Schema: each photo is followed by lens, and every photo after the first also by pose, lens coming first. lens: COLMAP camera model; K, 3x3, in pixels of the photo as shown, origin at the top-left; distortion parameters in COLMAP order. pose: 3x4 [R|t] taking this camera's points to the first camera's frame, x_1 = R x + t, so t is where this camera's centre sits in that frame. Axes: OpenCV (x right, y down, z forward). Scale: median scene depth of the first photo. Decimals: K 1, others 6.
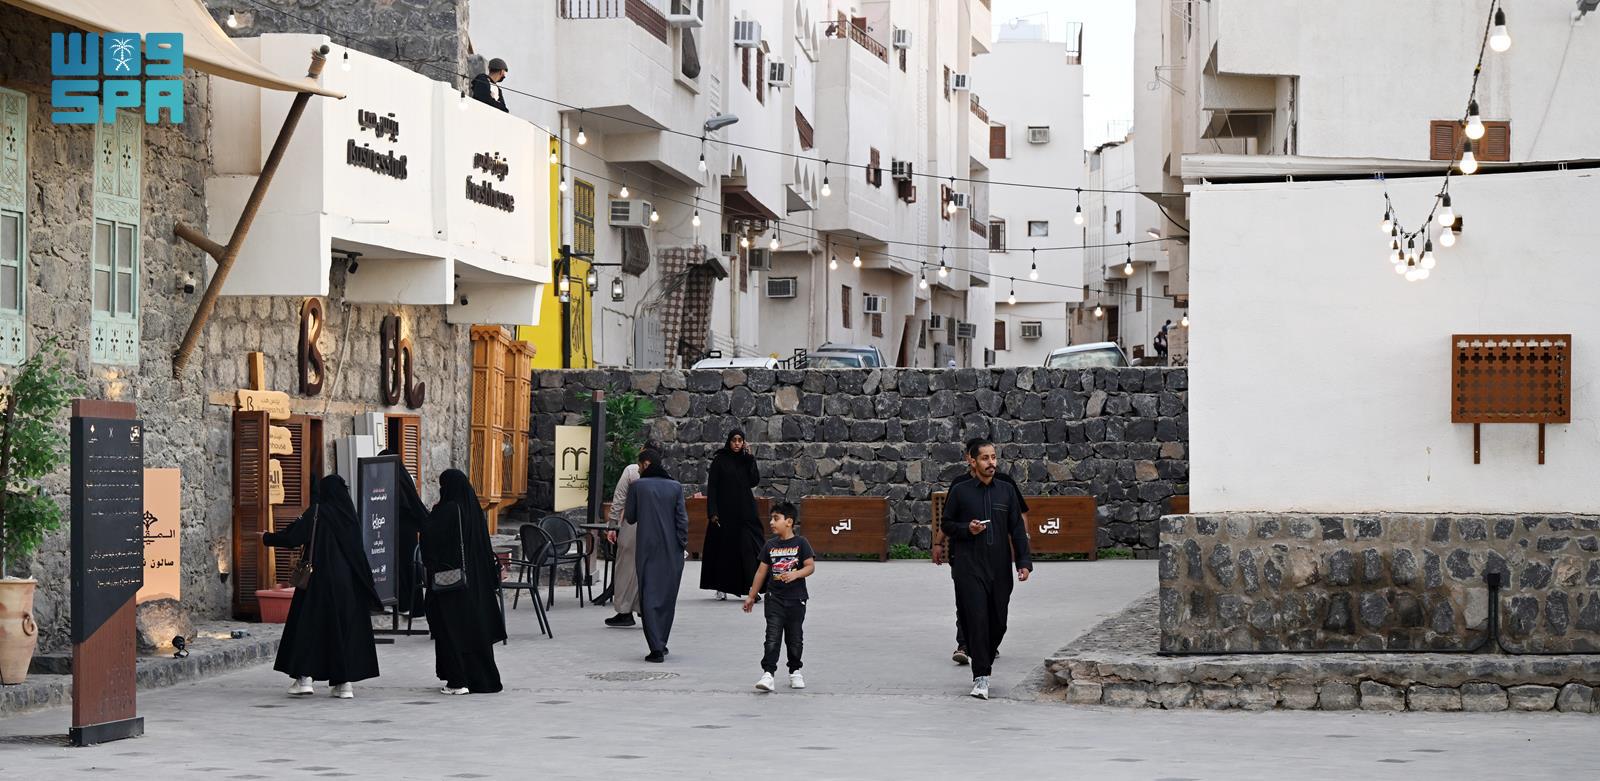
lens RADIAL K [[3077.8, 0, 800.0], [0, 3077.8, 392.0], [0, 0, 1]] dist [-0.001723, 0.000000]
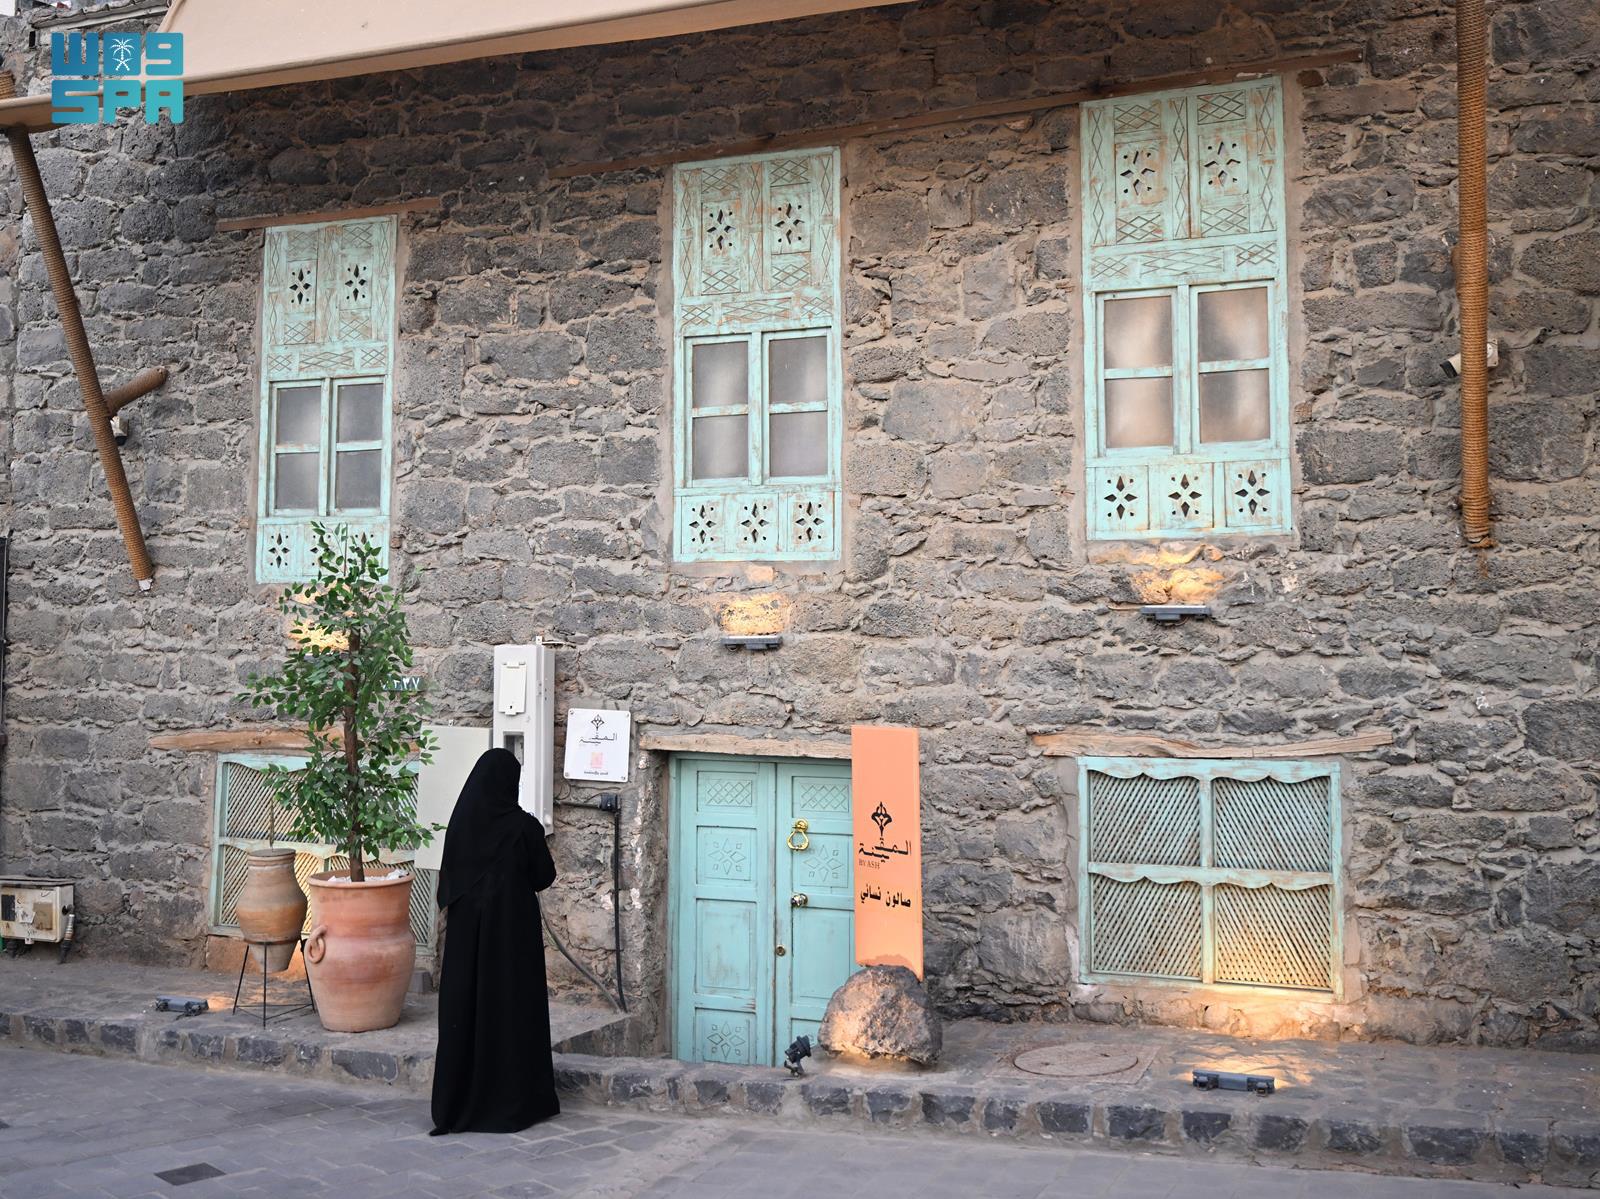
lens RADIAL K [[1453.8, 0, 799.9], [0, 1453.8, 598.9], [0, 0, 1]] dist [-0.002621, -0.002809]
pose [[-0.157829, -0.035859, -0.986815, 0.050420], [0.015605, 0.999125, -0.038802, 0.011464], [0.987343, -0.021523, -0.157131, 0.987800]]
